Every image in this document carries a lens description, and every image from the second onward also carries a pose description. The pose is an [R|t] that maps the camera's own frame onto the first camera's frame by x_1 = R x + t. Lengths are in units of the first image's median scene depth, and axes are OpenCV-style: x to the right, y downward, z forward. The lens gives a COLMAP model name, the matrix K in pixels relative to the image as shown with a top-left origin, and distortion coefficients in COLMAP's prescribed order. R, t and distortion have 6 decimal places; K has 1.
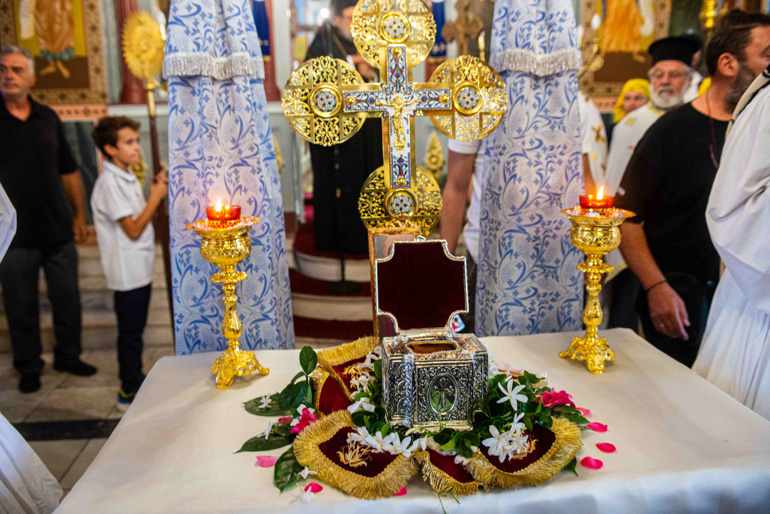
lens RADIAL K [[618.8, 0, 385.0], [0, 618.8, 257.0], [0, 0, 1]] dist [-0.060509, 0.003262]
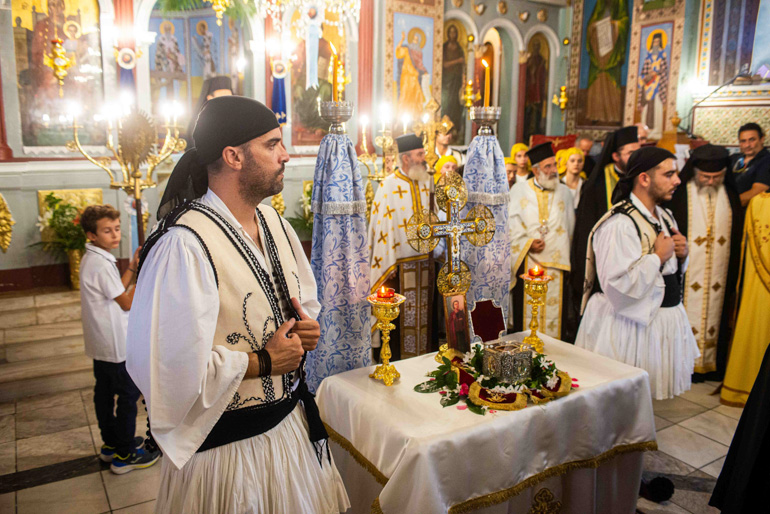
lens RADIAL K [[618.8, 0, 385.0], [0, 618.8, 257.0], [0, 0, 1]] dist [-0.060509, 0.003262]
pose [[0.896326, -0.058634, 0.439502, -1.064698], [0.064910, 0.997891, 0.000751, -0.179120], [-0.438619, 0.027855, 0.898242, -0.695306]]
